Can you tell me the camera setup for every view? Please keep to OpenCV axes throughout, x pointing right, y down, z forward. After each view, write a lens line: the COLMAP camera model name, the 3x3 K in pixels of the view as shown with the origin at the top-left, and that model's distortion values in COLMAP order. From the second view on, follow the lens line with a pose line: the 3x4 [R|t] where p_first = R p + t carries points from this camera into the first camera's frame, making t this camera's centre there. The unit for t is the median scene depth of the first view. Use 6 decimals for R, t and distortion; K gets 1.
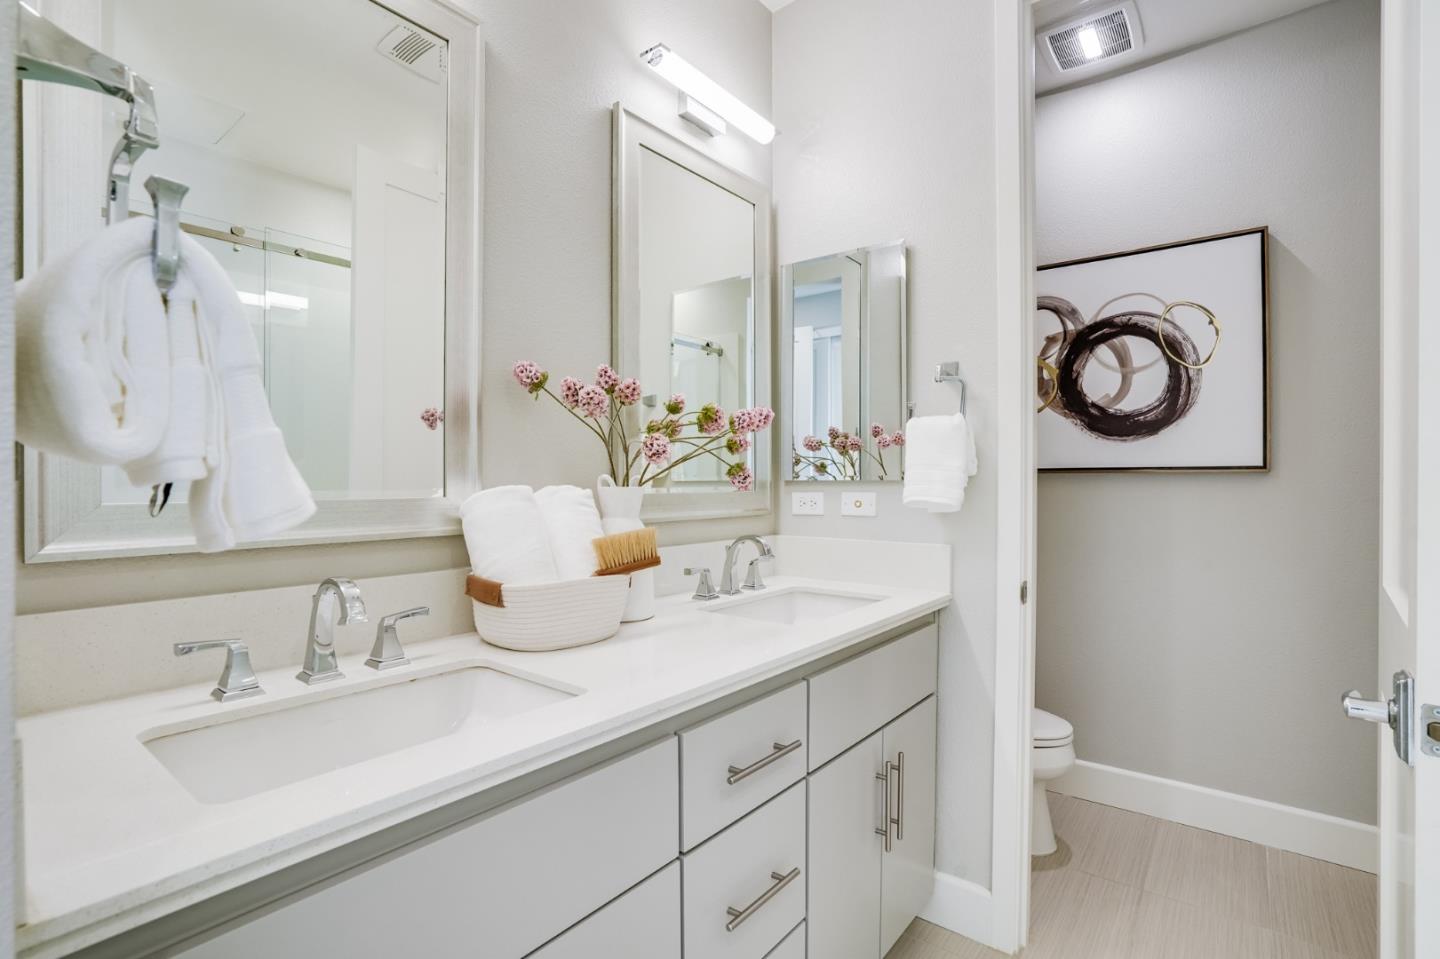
lens RADIAL K [[699.1, 0, 719.6], [0, 699.1, 488.3], [0, 0, 1]] dist [-0.051947, 0.026502]
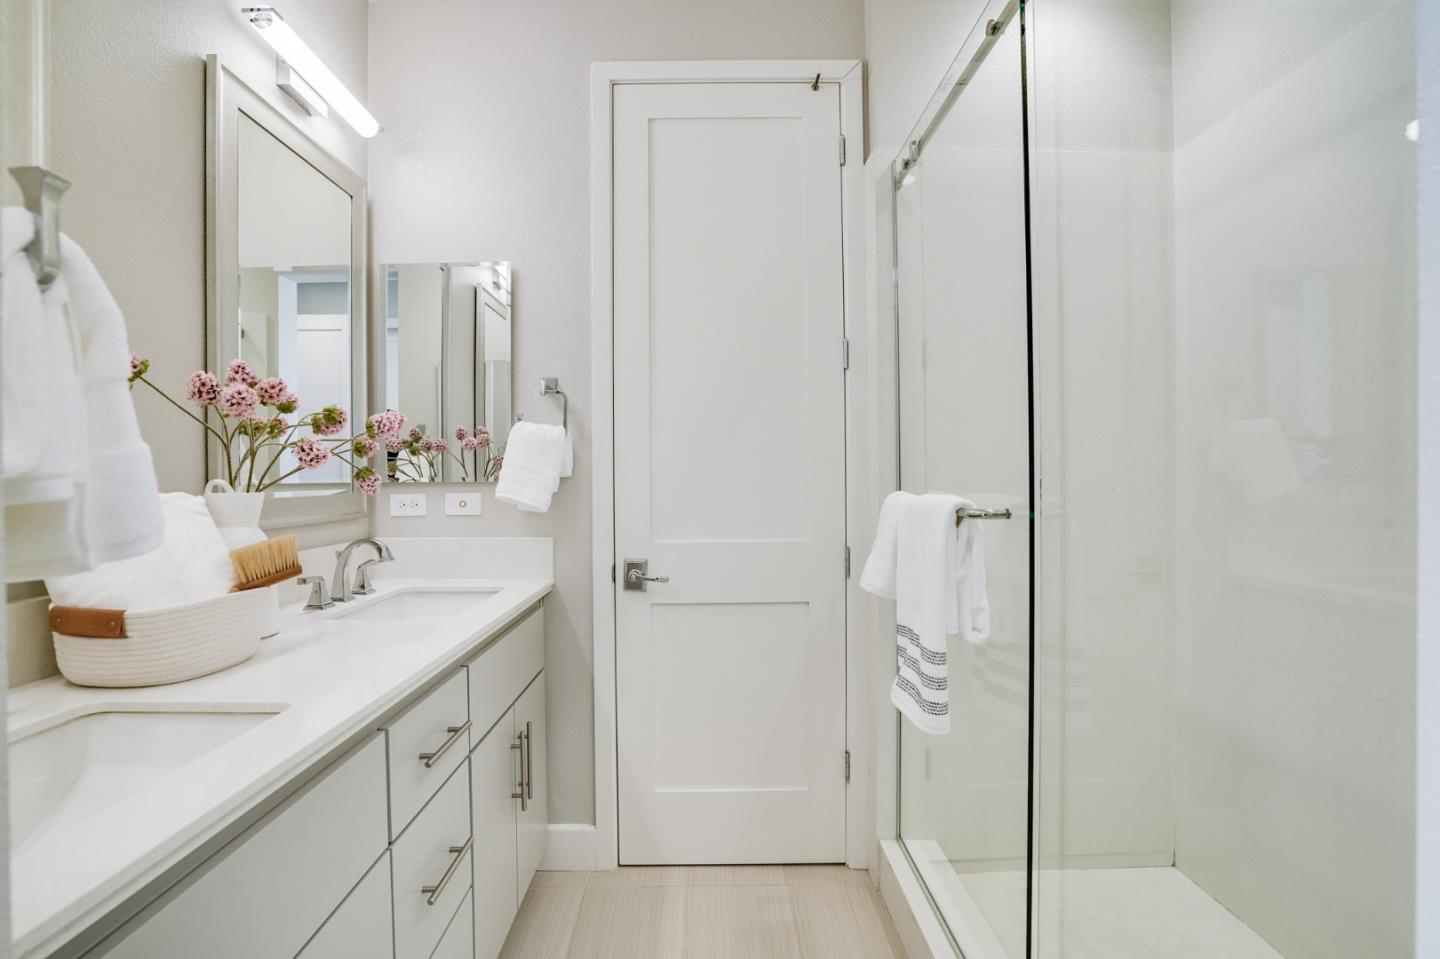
lens RADIAL K [[699.1, 0, 719.6], [0, 699.1, 488.3], [0, 0, 1]] dist [-0.051947, 0.026502]
pose [[0.778852, -0.016359, 0.626994, -0.199798], [0.013923, 0.999864, 0.008793, -0.006685], [-0.627053, 0.001881, 0.778974, -0.079652]]
